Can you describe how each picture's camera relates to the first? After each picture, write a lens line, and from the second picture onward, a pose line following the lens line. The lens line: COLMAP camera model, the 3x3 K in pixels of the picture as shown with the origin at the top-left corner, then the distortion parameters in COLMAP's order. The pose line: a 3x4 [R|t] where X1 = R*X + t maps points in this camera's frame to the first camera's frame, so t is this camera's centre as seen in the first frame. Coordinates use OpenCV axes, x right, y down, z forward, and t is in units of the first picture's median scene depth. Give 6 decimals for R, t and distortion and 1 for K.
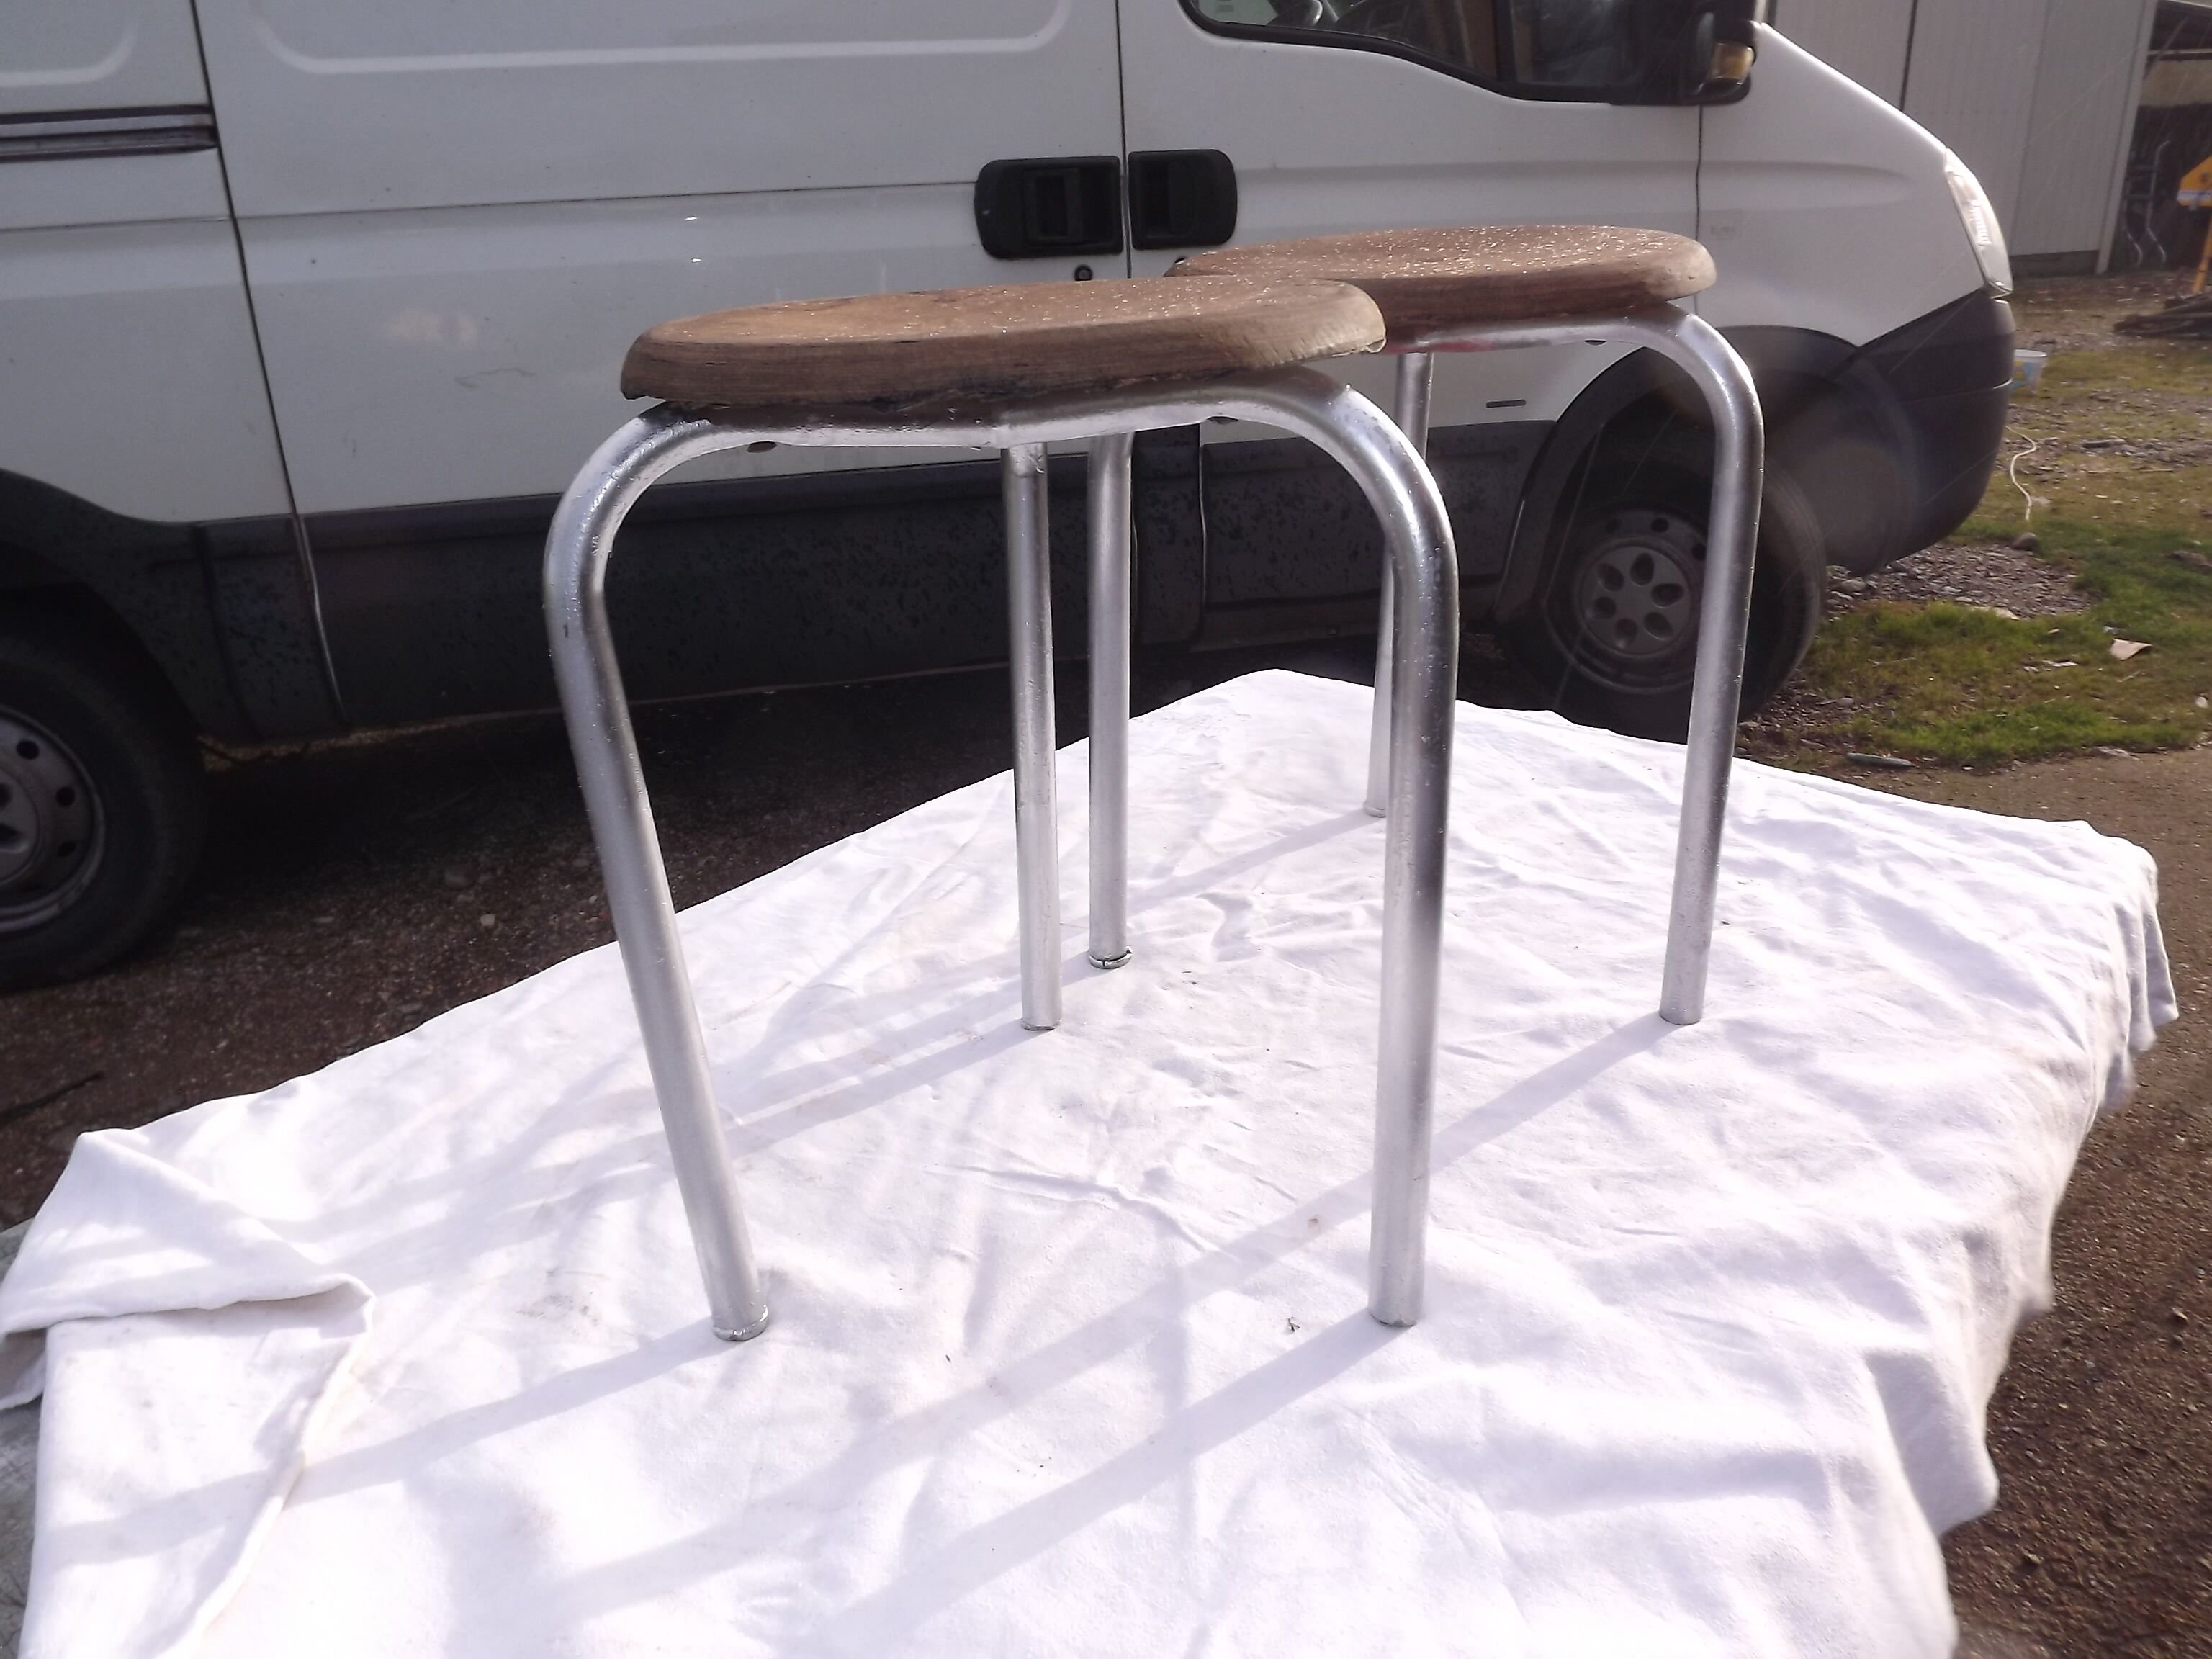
lens RADIAL K [[1627.6, 0, 1108.1], [0, 1627.6, 827.6], [0, 0, 1]] dist [-0.061026, 0.018484]
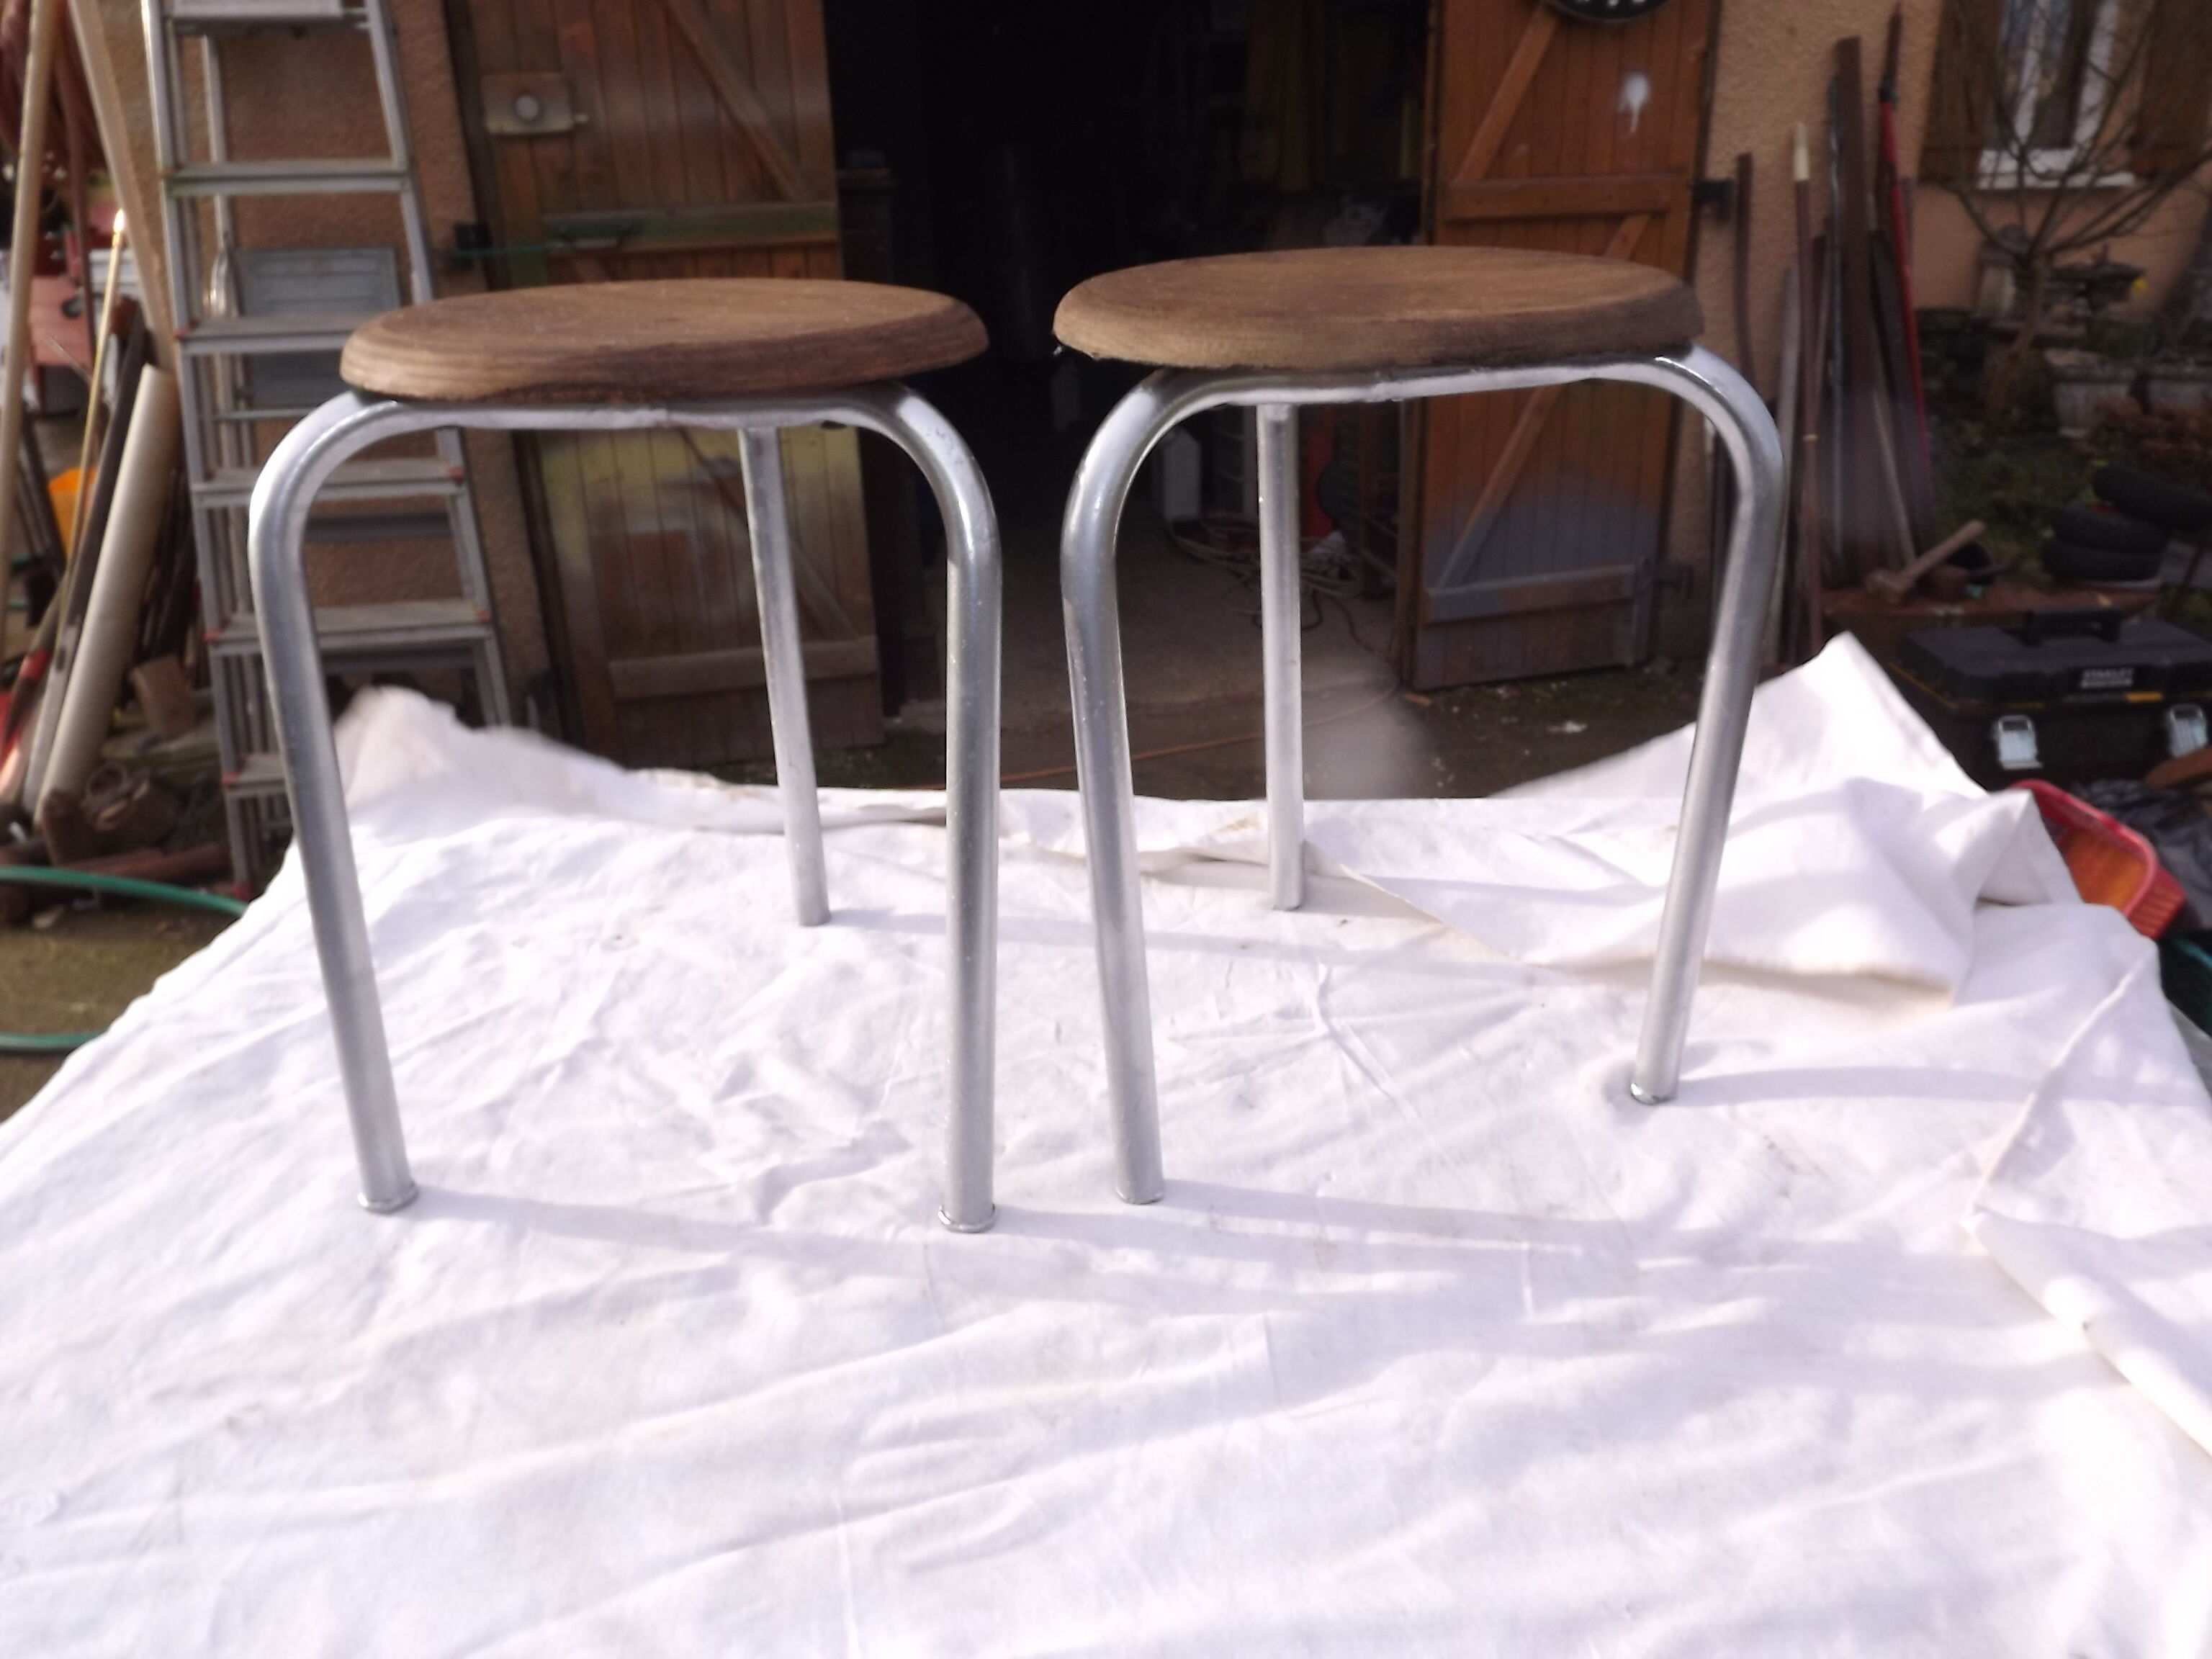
lens RADIAL K [[1627.6, 0, 1107.6], [0, 1627.6, 826.6], [0, 0, 1]] dist [-0.061026, 0.018484]
pose [[-0.648091, -0.245628, 0.720864, -0.627203], [0.347003, 0.747346, 0.566624, -0.537767], [-0.677914, 0.617366, -0.399114, 1.303454]]
